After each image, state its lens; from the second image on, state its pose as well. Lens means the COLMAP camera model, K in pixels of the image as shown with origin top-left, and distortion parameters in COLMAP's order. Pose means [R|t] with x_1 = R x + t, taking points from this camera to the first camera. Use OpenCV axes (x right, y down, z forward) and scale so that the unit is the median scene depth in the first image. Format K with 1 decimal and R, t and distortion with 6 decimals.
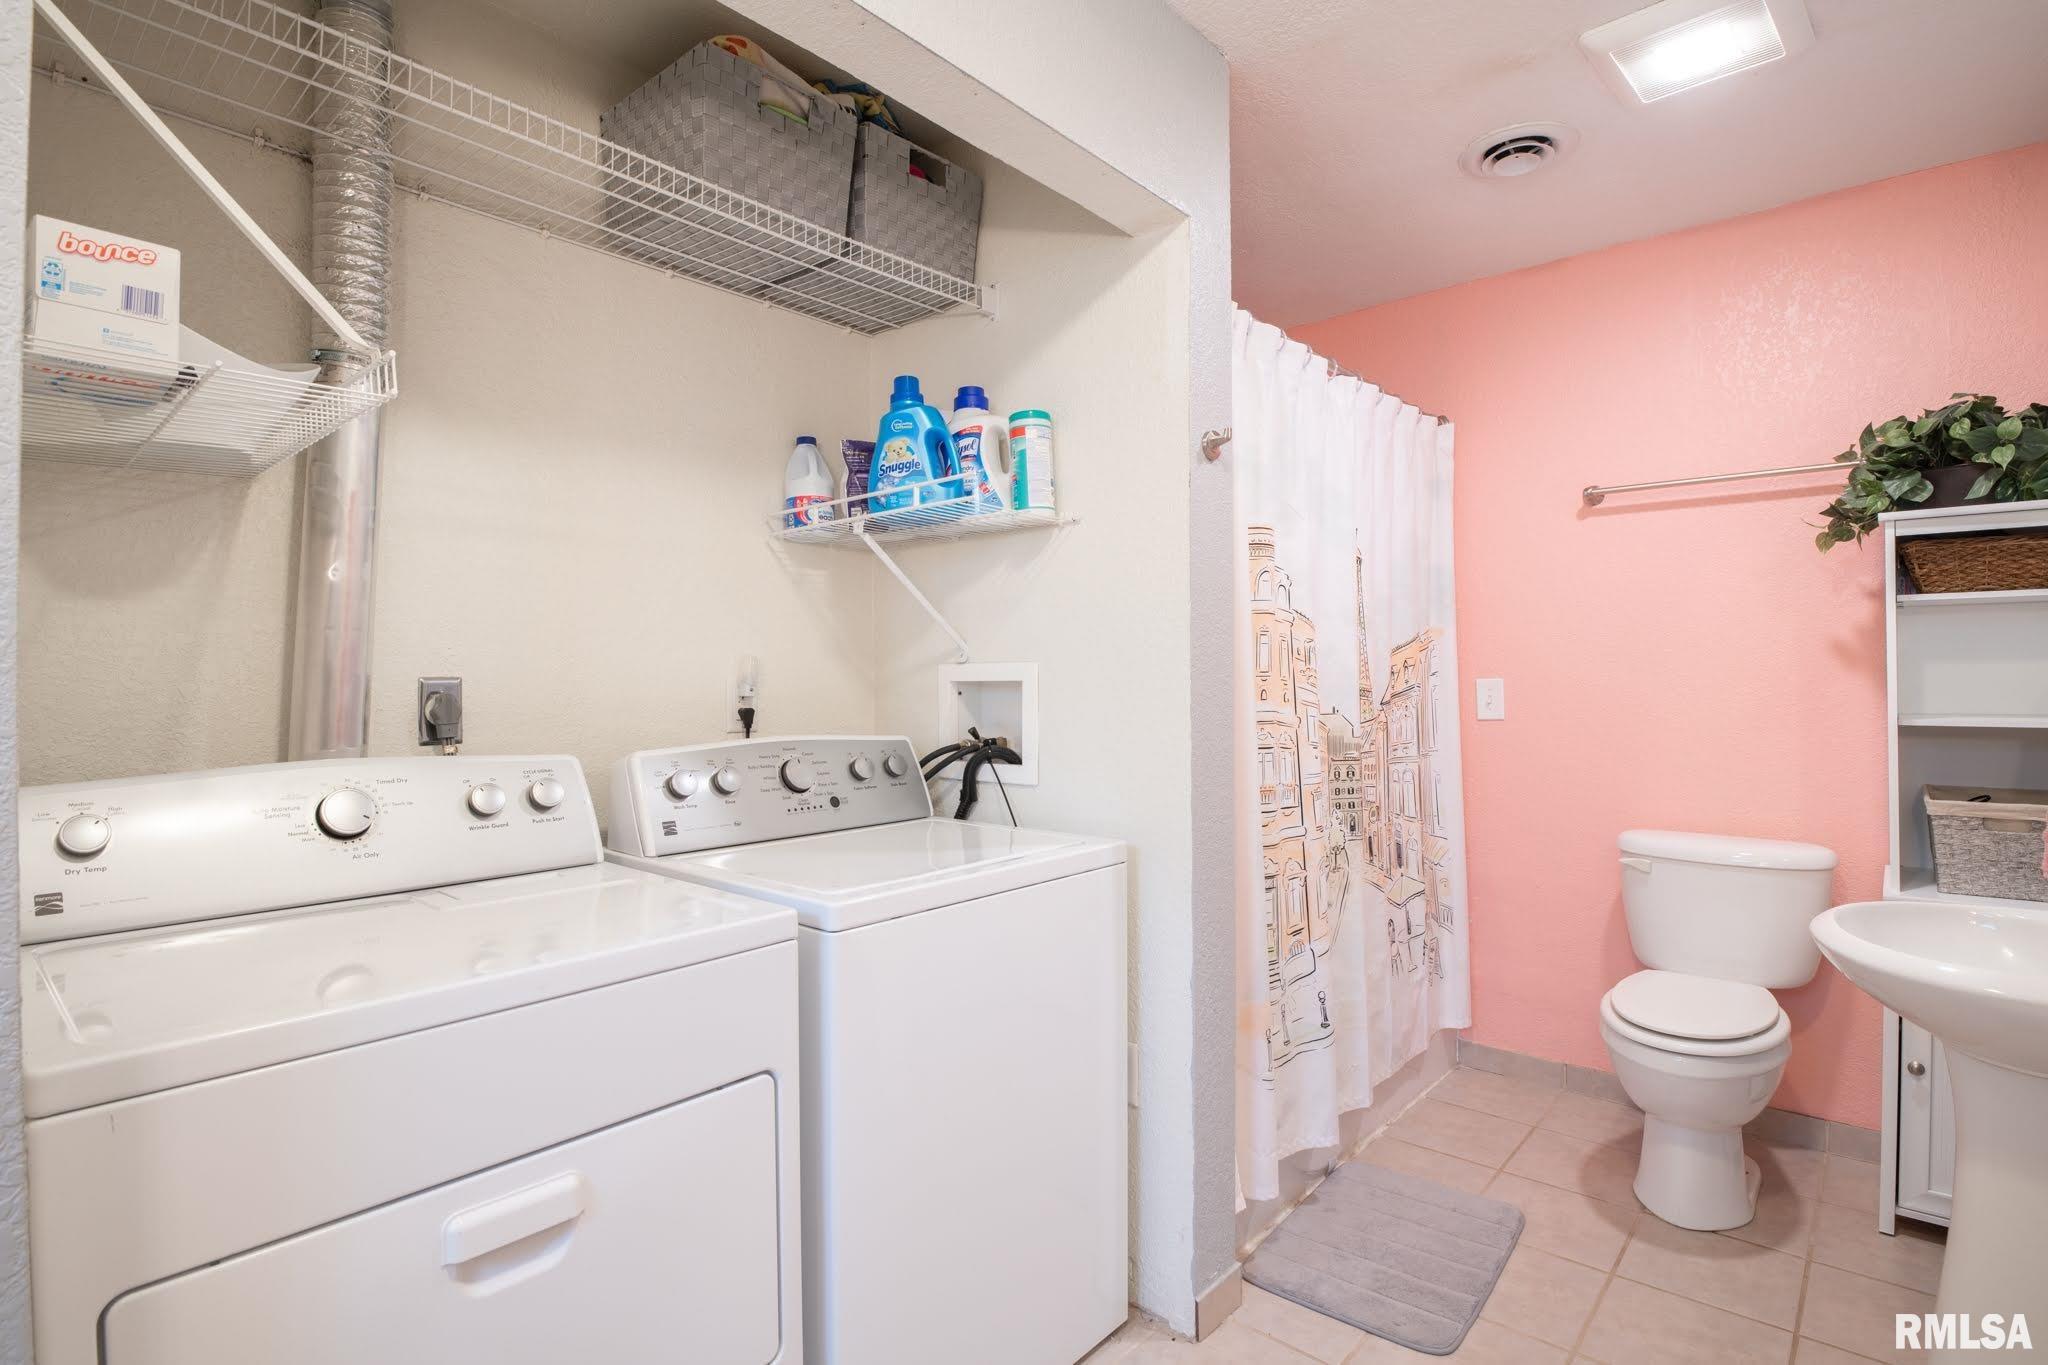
lens RADIAL K [[1016.4, 0, 1040.4], [0, 1016.4, 678.9], [0, 0, 1]] dist [-0.022532, -0.002946]
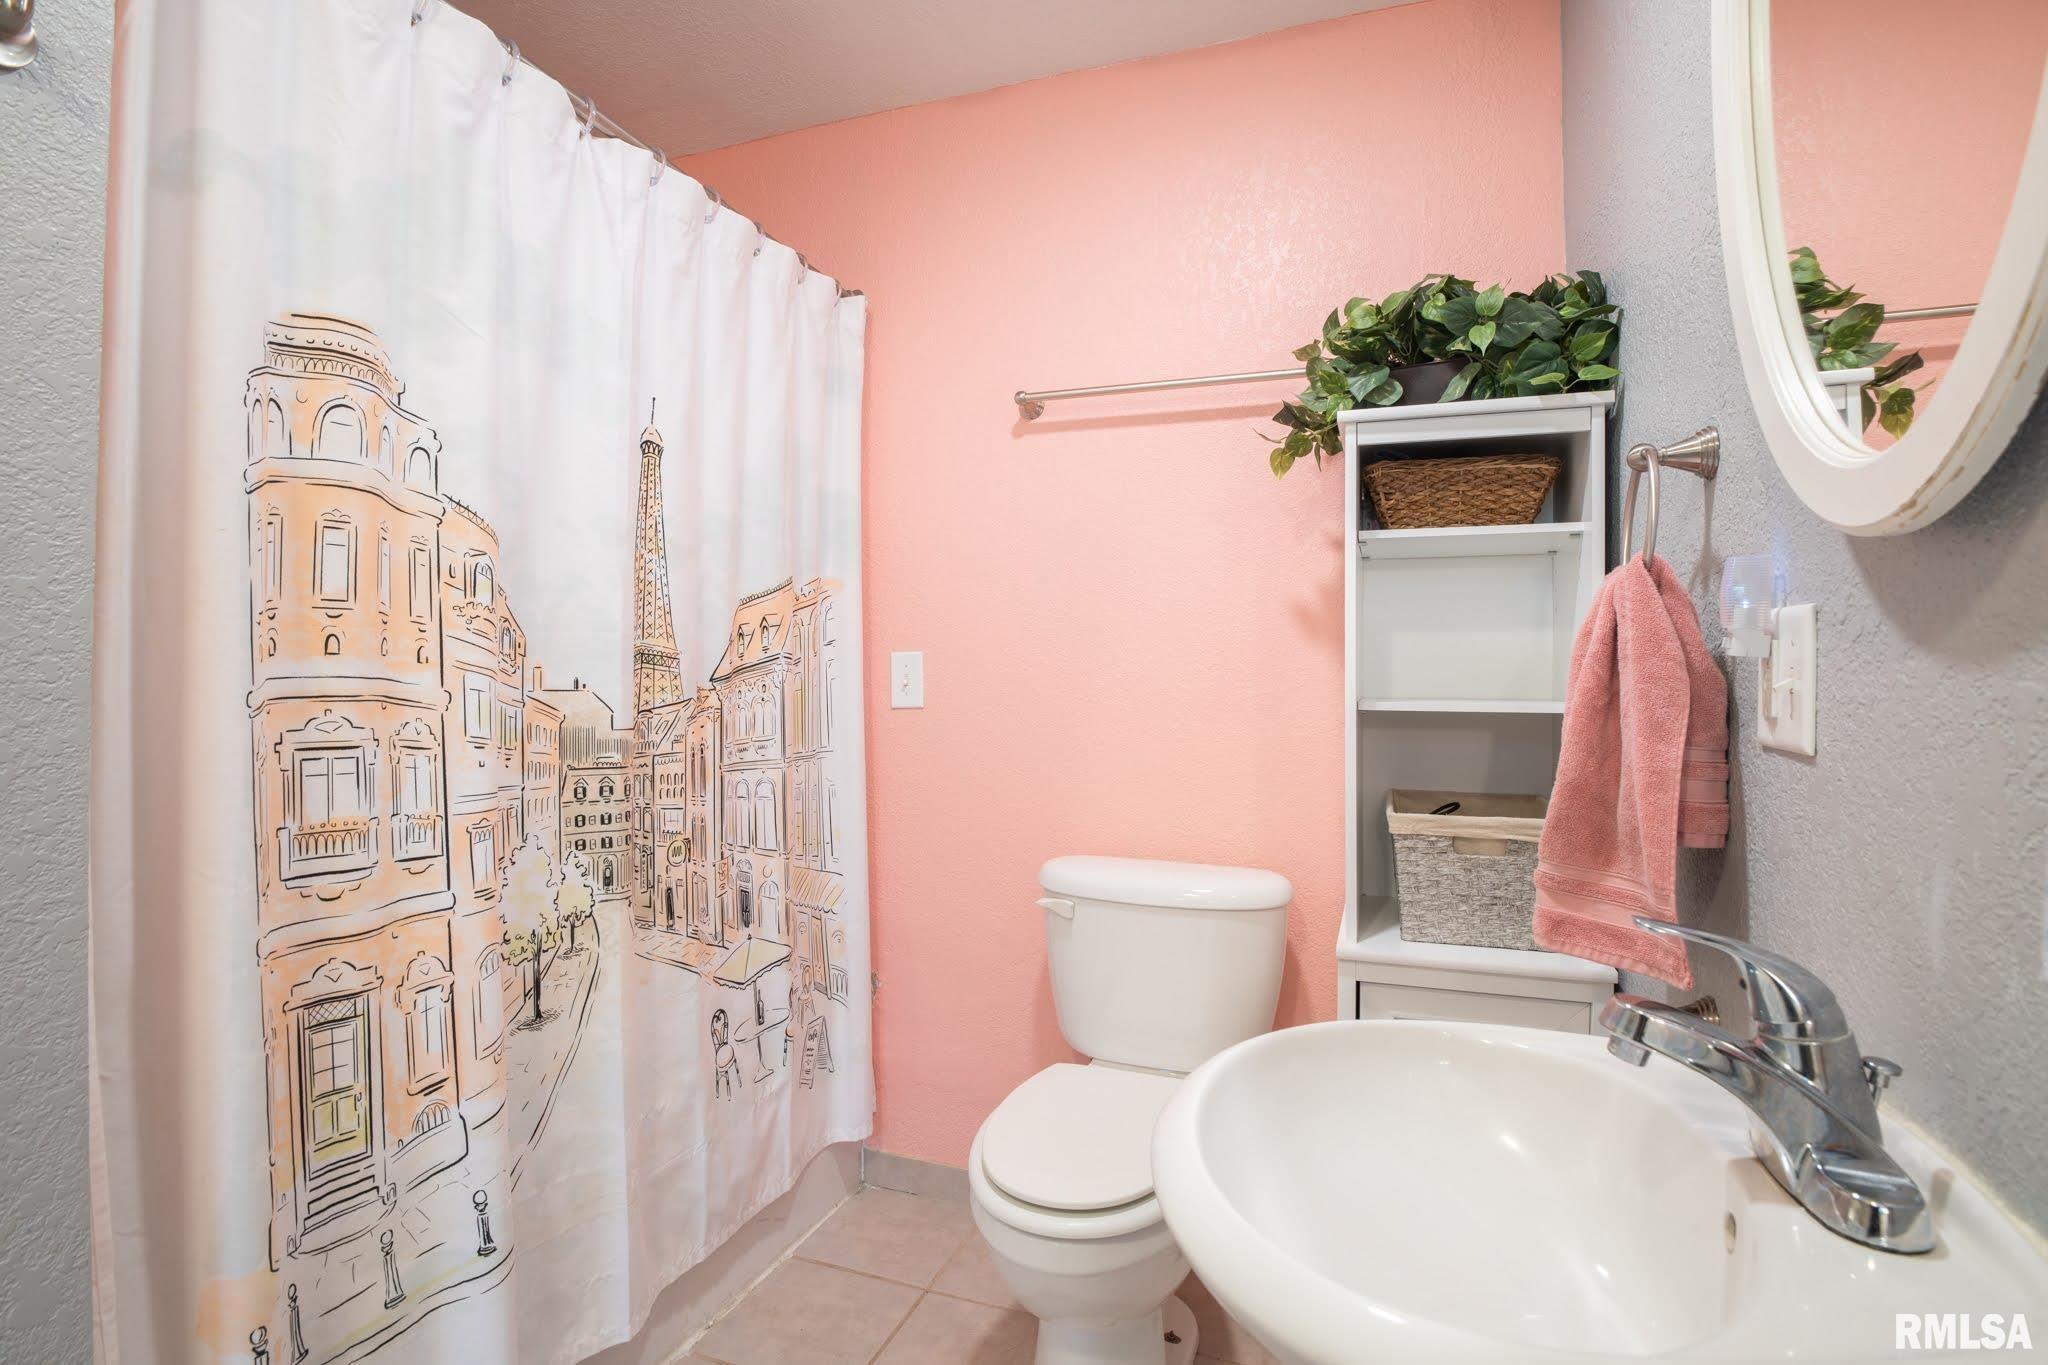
lens RADIAL K [[1016.4, 0, 1040.4], [0, 1016.4, 678.9], [0, 0, 1]] dist [-0.022532, -0.002946]
pose [[0.928422, 0.015755, 0.371194, 0.340711], [-0.014713, 0.999876, -0.005639, 0.028657], [-0.371237, -0.000226, 0.928538, 0.368389]]
